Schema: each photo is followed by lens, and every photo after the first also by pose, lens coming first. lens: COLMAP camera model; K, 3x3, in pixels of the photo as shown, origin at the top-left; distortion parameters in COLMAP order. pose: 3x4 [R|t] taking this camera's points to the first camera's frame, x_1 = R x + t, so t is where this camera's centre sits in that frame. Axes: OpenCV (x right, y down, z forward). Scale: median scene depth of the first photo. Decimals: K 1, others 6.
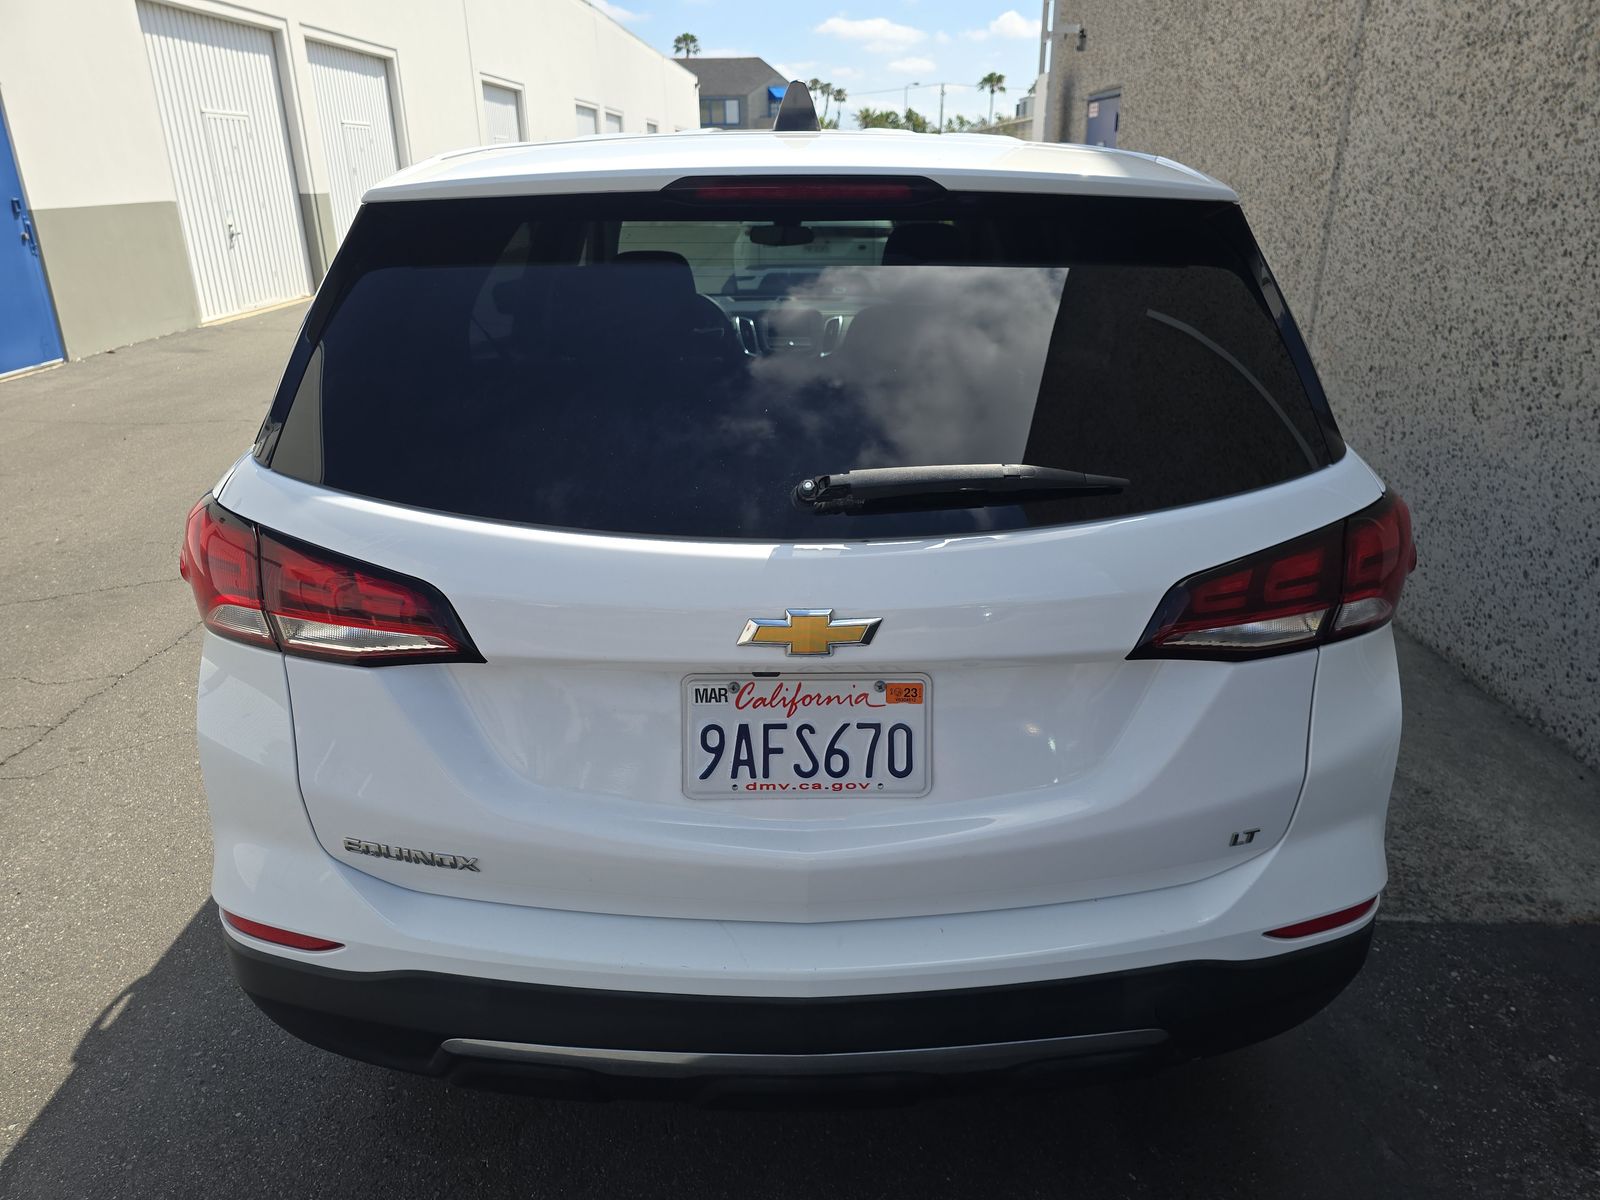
lens RADIAL K [[1089.5, 0, 804.3], [0, 1089.5, 590.2], [0, 0, 1]] dist [0.020632, -0.019587]
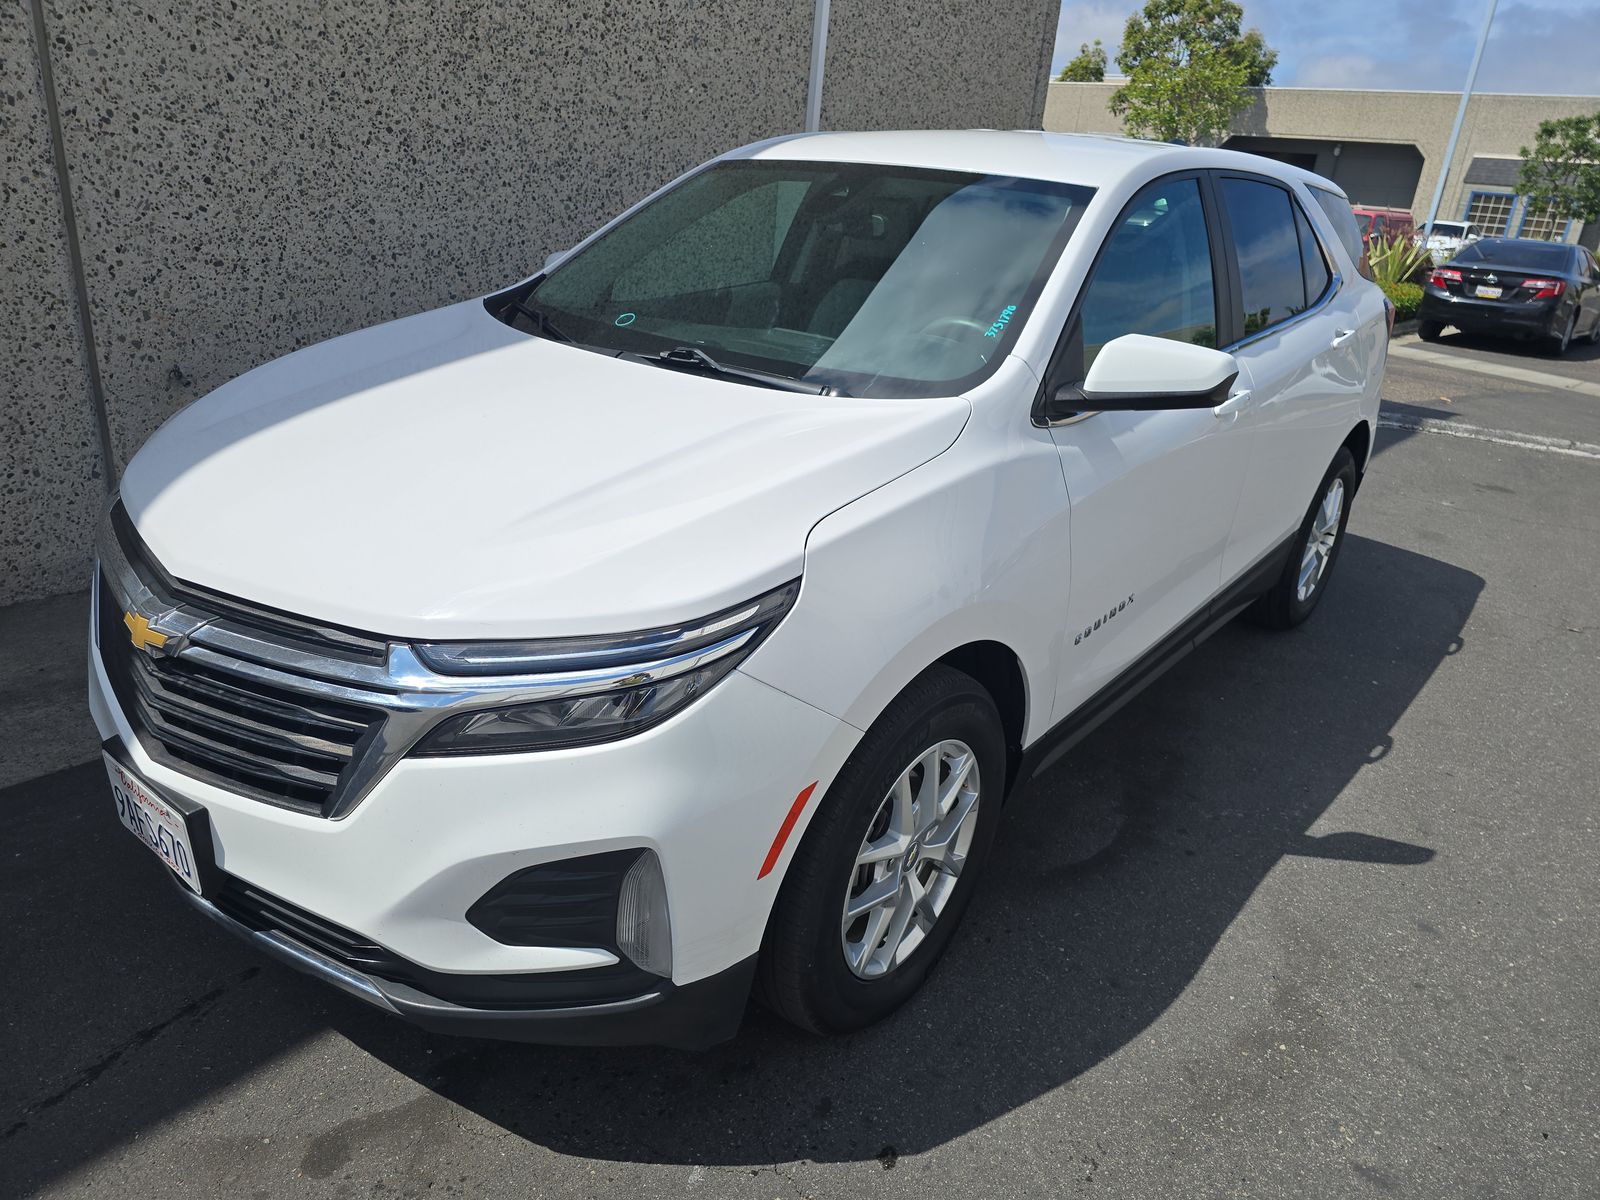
lens RADIAL K [[1089.5, 0, 798.4], [0, 1089.5, 596.6], [0, 0, 1]] dist [0.020632, -0.019587]
pose [[-0.757322, -0.287337, 0.586430, -0.542501], [0.164427, 0.785167, 0.597057, -0.628460], [-0.632002, 0.548589, -0.547378, 1.711069]]
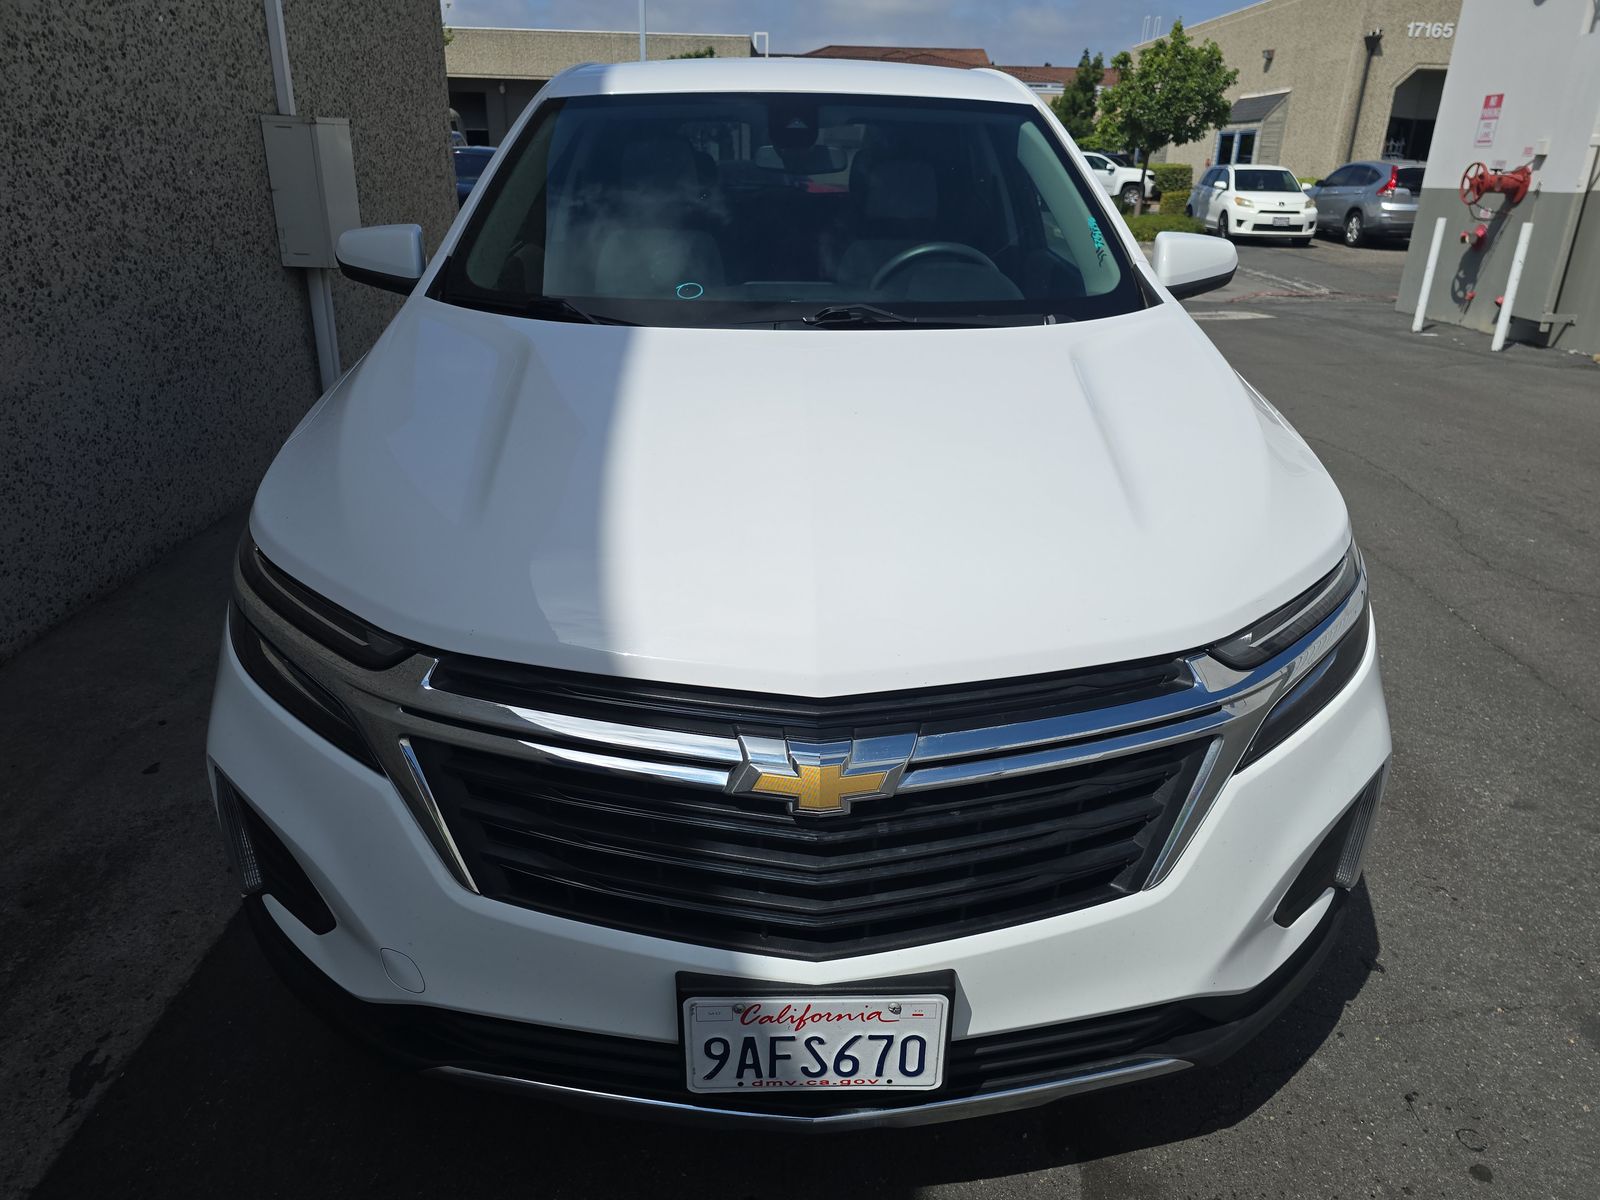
lens RADIAL K [[1089.5, 0, 808.2], [0, 1089.5, 592.5], [0, 0, 1]] dist [0.020632, -0.019587]
pose [[-0.999902, -0.011160, -0.008473, -0.025066], [-0.013945, 0.733606, 0.679432, -0.648618], [-0.001367, 0.679484, -0.733689, 1.846661]]
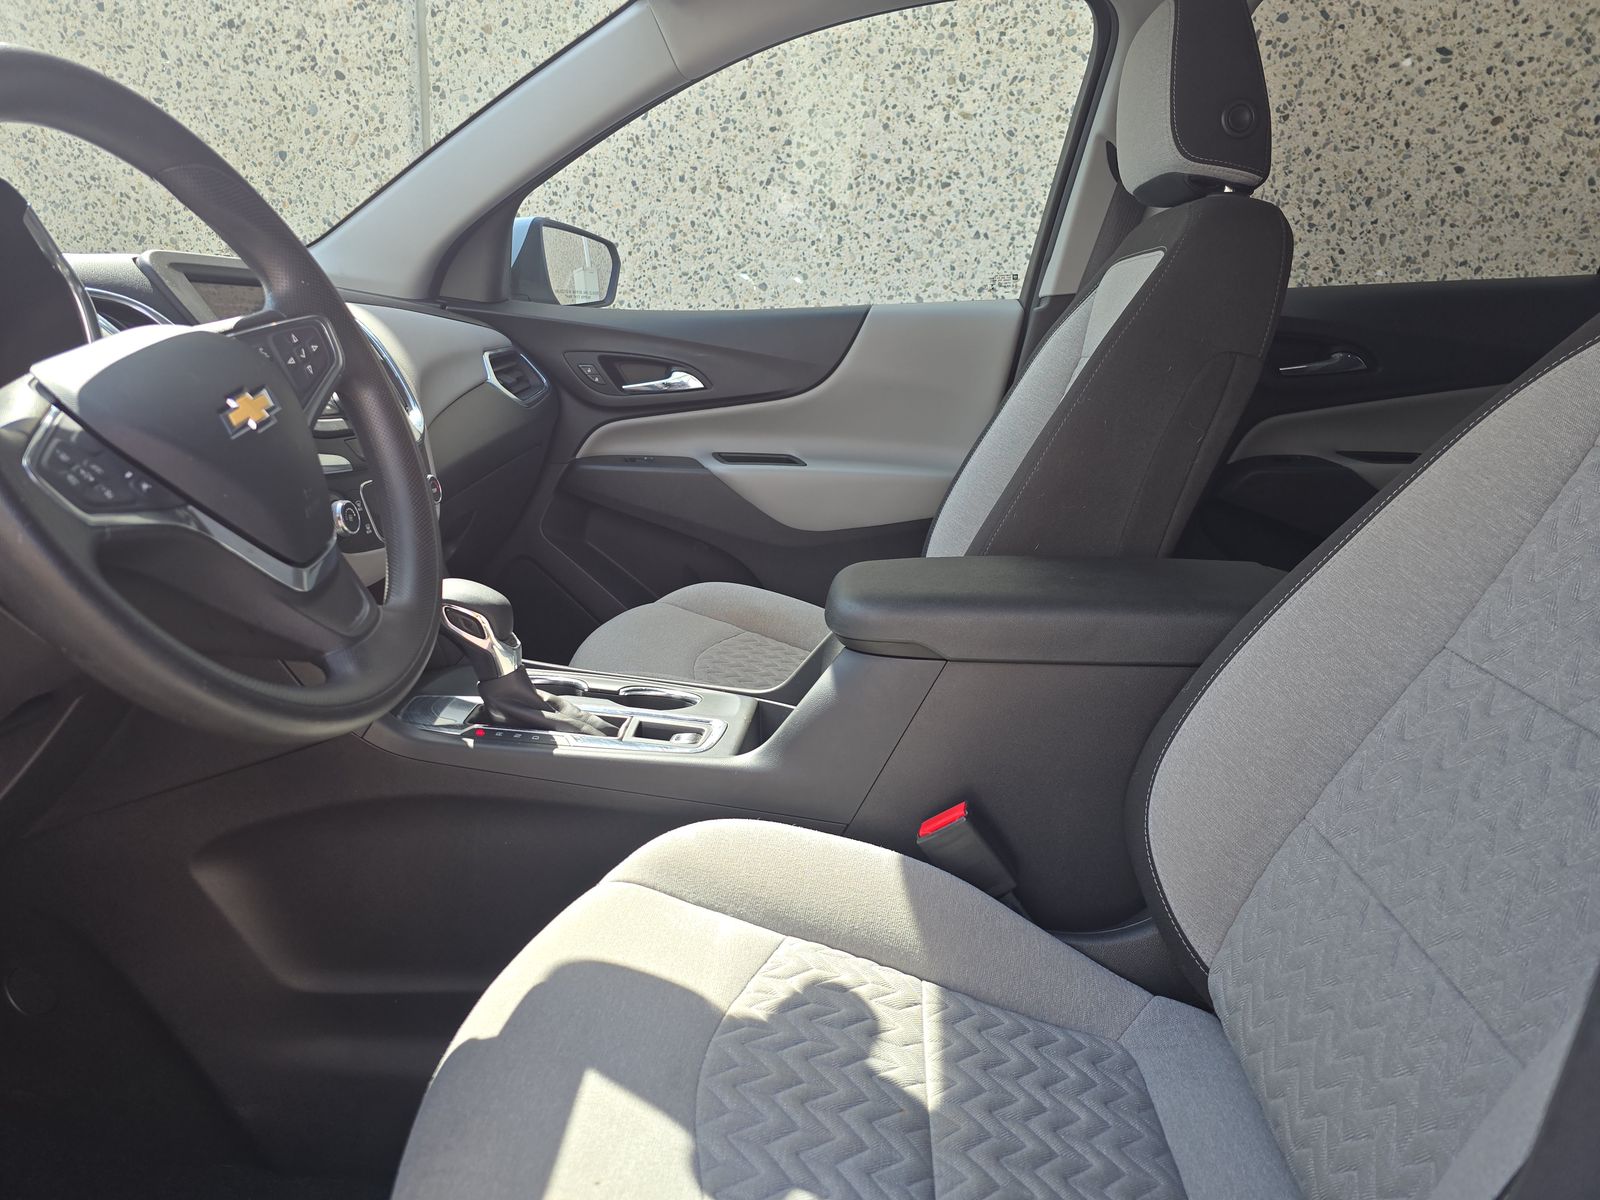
lens RADIAL K [[1089.5, 0, 796.8], [0, 1089.5, 610.5], [0, 0, 1]] dist [0.020632, -0.019587]
pose [[0.117631, -0.243587, 0.962719, -0.291829], [0.312585, 0.929253, 0.196926, -0.225496], [-0.942578, 0.277767, 0.185451, 0.993563]]
